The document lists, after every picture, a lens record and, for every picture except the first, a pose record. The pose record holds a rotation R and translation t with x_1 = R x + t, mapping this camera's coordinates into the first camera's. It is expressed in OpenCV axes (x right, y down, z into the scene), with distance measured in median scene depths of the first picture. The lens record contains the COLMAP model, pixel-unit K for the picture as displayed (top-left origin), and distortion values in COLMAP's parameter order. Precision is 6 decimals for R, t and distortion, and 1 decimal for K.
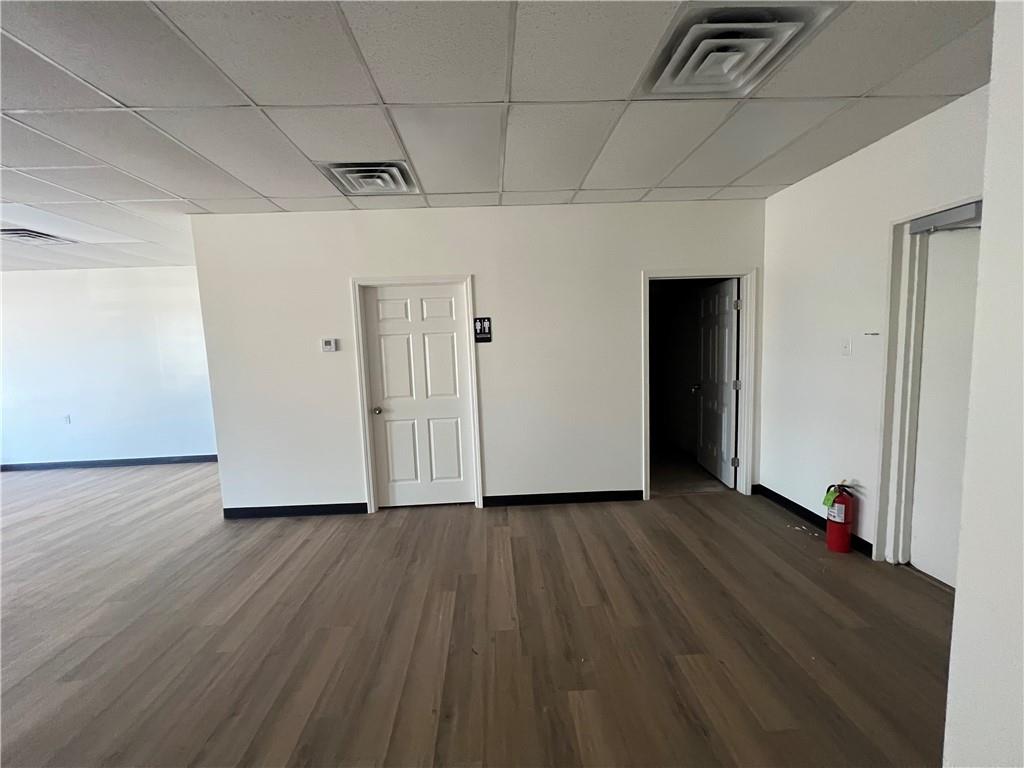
lens RADIAL K [[411.8, 0, 507.9], [0, 411.8, 384.0], [0, 0, 1]] dist [-0.006547, 0.002071]
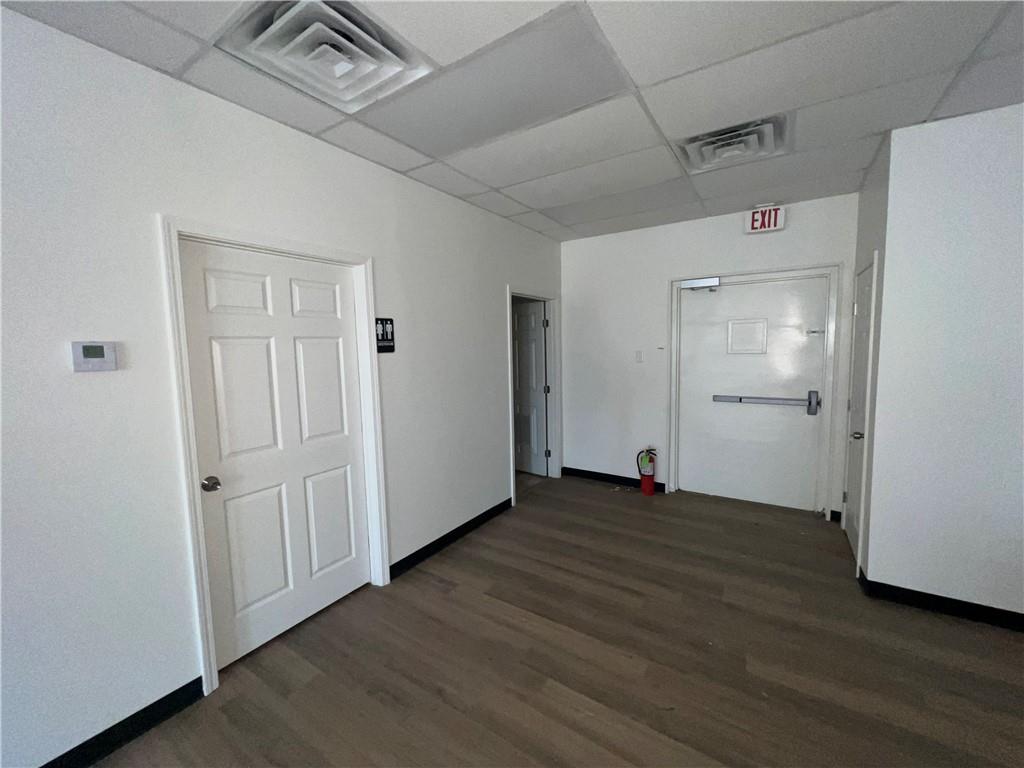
lens RADIAL K [[411.8, 0, 510.5], [0, 411.8, 384.2], [0, 0, 1]] dist [-0.006547, 0.002071]
pose [[0.583659, -0.054005, 0.810201, -0.522053], [0.084054, 0.996444, 0.005868, -0.031739], [-0.807637, 0.064676, 0.586123, 0.404257]]
